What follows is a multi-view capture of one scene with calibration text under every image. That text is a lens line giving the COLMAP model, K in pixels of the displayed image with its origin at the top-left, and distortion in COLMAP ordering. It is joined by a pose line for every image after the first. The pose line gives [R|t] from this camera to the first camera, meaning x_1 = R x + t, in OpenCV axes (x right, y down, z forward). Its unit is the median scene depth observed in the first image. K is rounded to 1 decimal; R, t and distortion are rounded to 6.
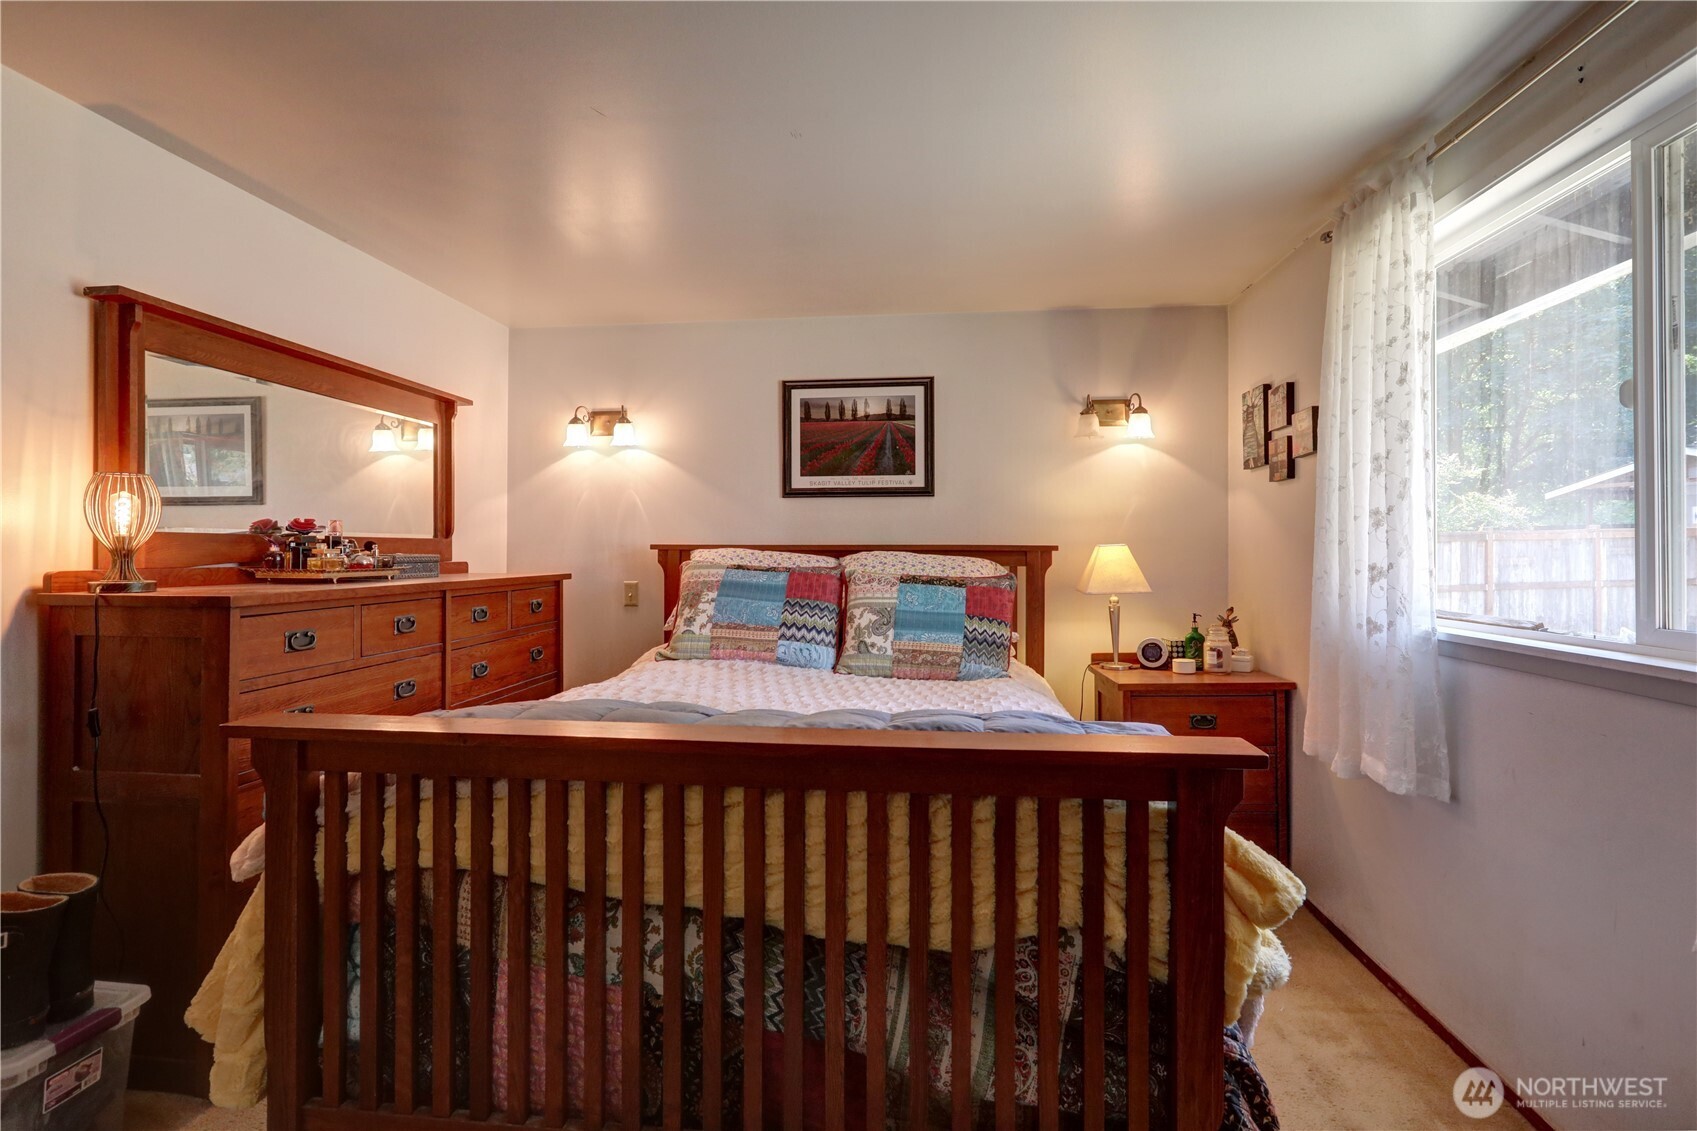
lens RADIAL K [[794.4, 0, 848.9], [0, 794.4, 548.4], [0, 0, 1]] dist [-0.021237, 0.000116]
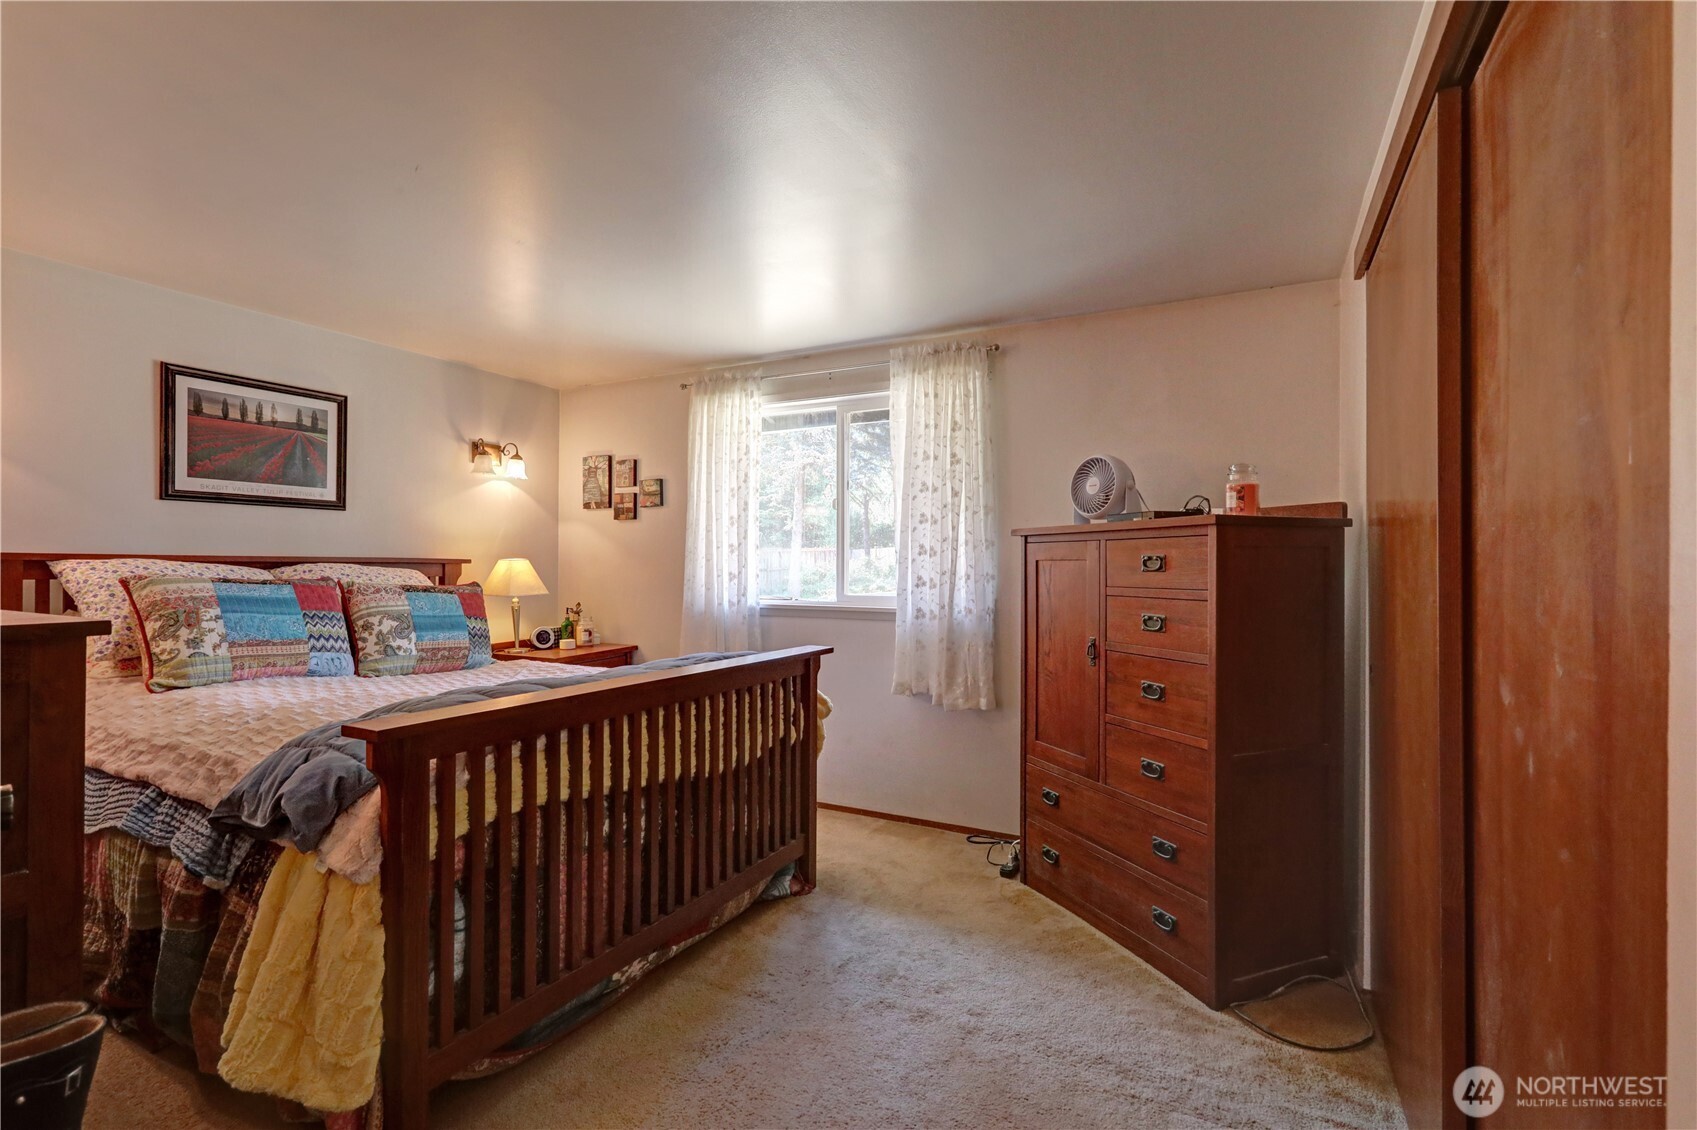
lens RADIAL K [[768.6, 0, 839.9], [0, 768.6, 561.2], [0, 0, 1]] dist [-0.000880, 0.000321]
pose [[0.378606, 0.005793, 0.925540, -0.699545], [-0.009855, 0.999949, -0.002228, -0.003611], [-0.925506, -0.008278, 0.378643, 0.015969]]
